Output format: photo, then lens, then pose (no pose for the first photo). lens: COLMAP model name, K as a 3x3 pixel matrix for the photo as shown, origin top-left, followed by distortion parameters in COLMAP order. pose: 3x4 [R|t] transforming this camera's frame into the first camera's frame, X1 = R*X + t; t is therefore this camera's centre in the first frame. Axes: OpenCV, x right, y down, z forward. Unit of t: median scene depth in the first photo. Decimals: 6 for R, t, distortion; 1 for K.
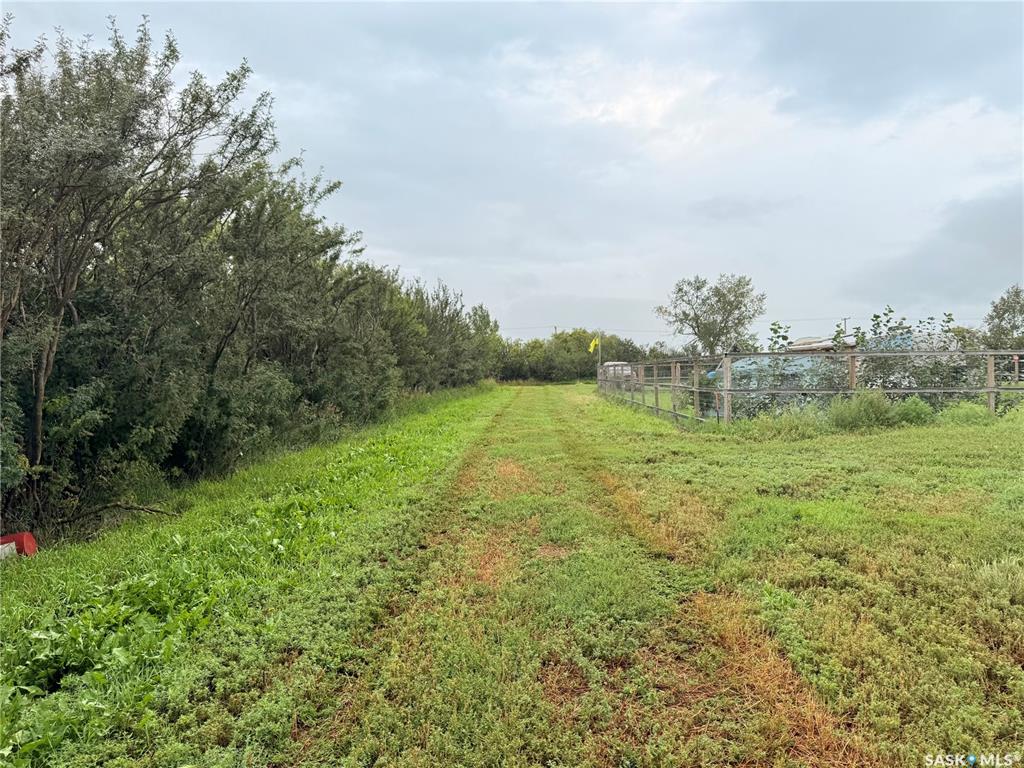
lens RADIAL K [[739.2, 0, 512.1], [0, 739.2, 384.0], [0, 0, 1]] dist [0.056156, -0.062282]
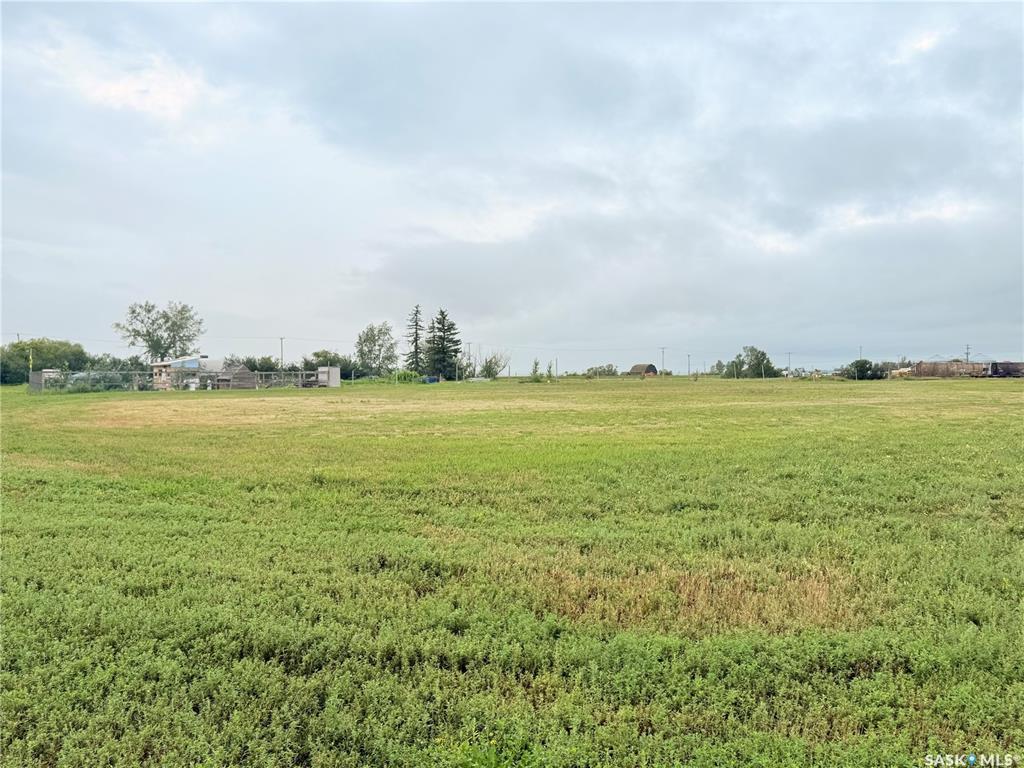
lens RADIAL K [[739.2, 0, 513.1], [0, 739.2, 373.1], [0, 0, 1]] dist [0.056156, -0.062282]
pose [[0.820949, 0.010433, 0.570906, 0.031429], [0.001475, 0.999791, -0.020391, 0.005325], [-0.570999, 0.017582, 0.820762, -0.421622]]
